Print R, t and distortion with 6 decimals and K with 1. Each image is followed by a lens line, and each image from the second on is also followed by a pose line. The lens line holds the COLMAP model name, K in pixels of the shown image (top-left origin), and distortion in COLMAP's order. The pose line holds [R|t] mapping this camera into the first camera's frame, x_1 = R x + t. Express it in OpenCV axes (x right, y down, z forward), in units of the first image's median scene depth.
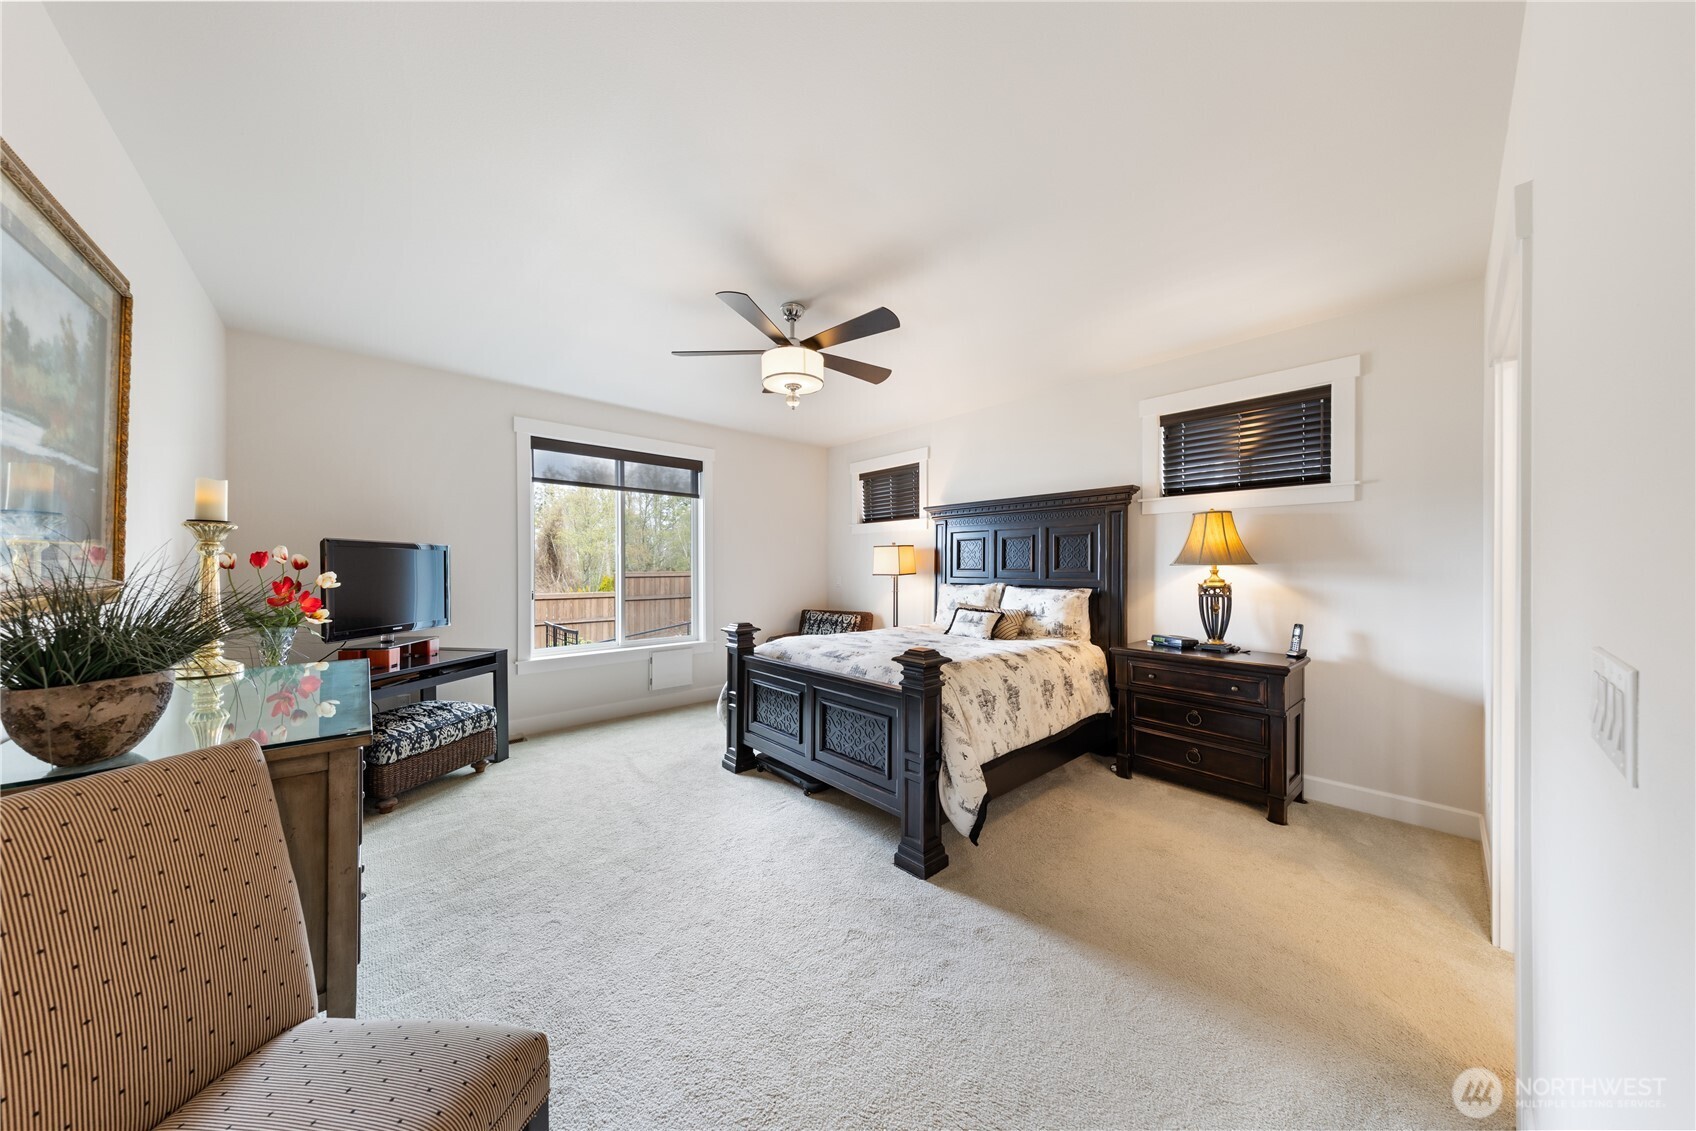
lens RADIAL K [[534.2, 0, 848.0], [0, 534.2, 565.5], [0, 0, 1]] dist [-0.000184, -0.000004]
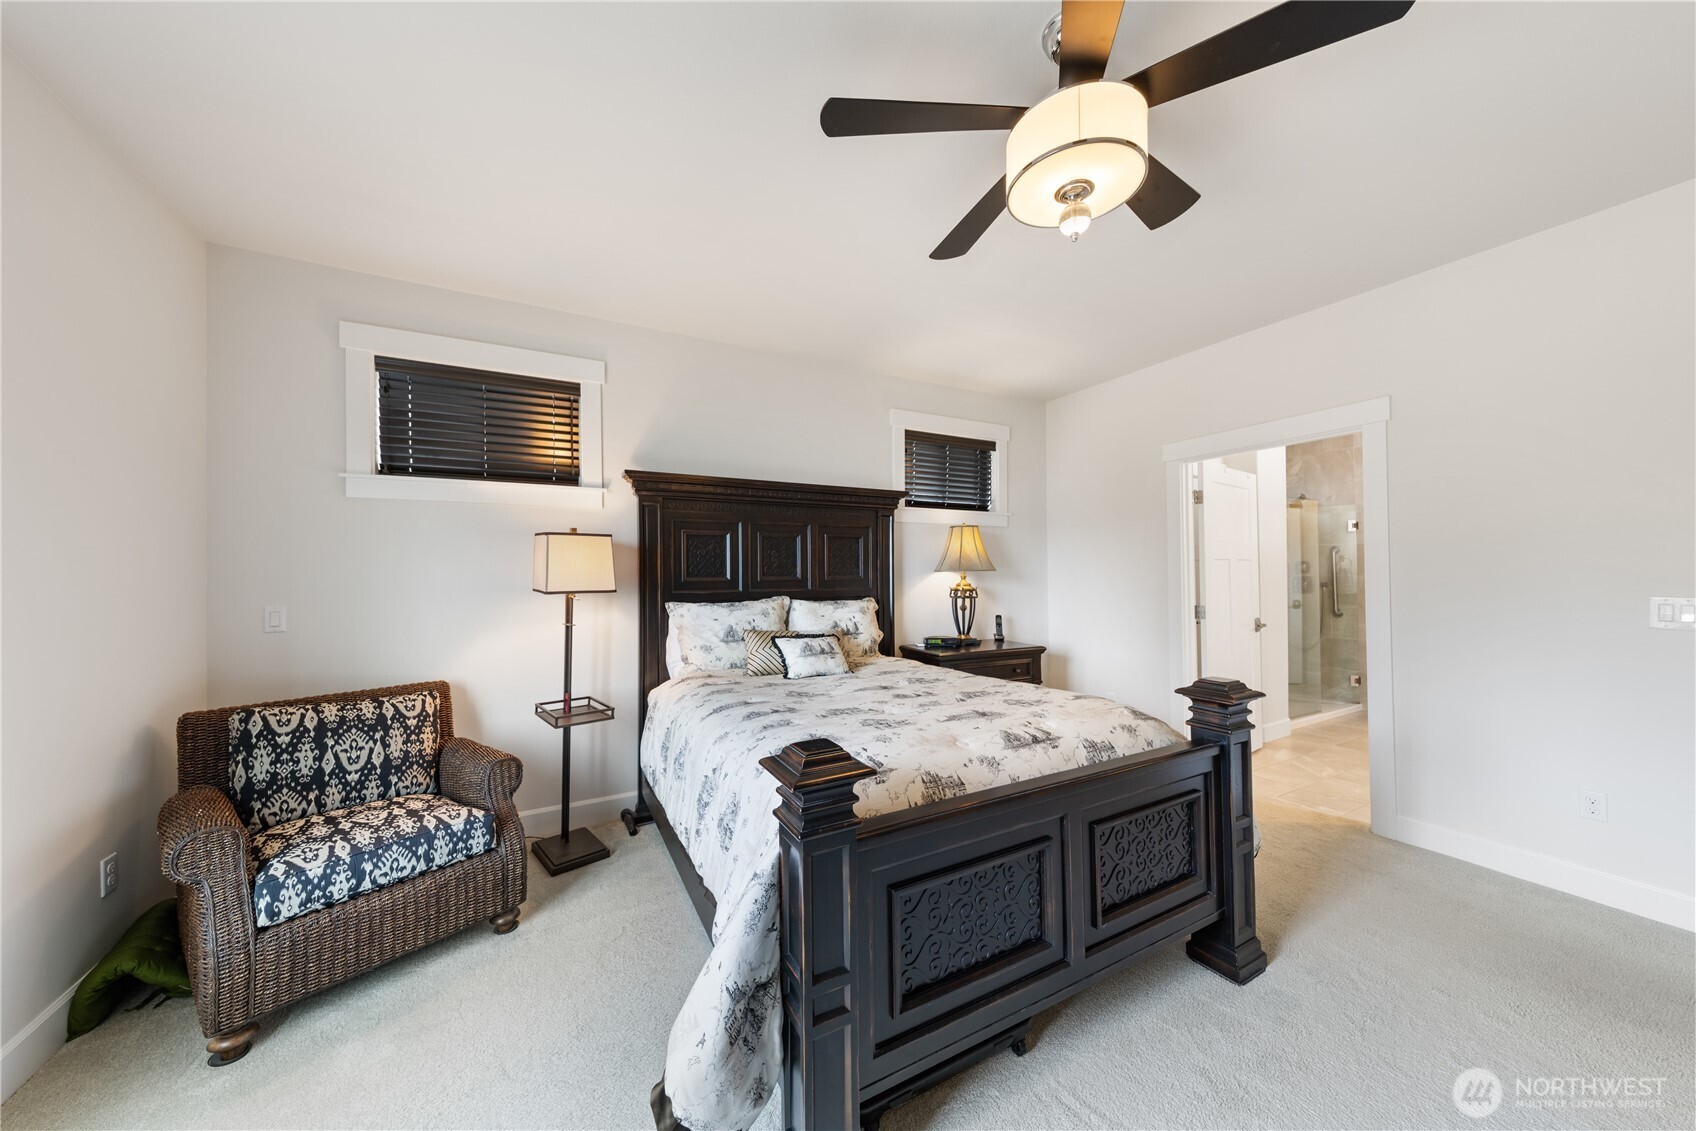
lens RADIAL K [[558.4, 0, 848.0], [0, 558.4, 565.5], [0, 0, 1]] dist [0.000550, 0.000007]
pose [[0.236223, 0.007264, 0.971672, -0.538454], [0.001368, 0.999969, -0.007808, -0.003817], [-0.971698, 0.003174, 0.236205, 0.919490]]
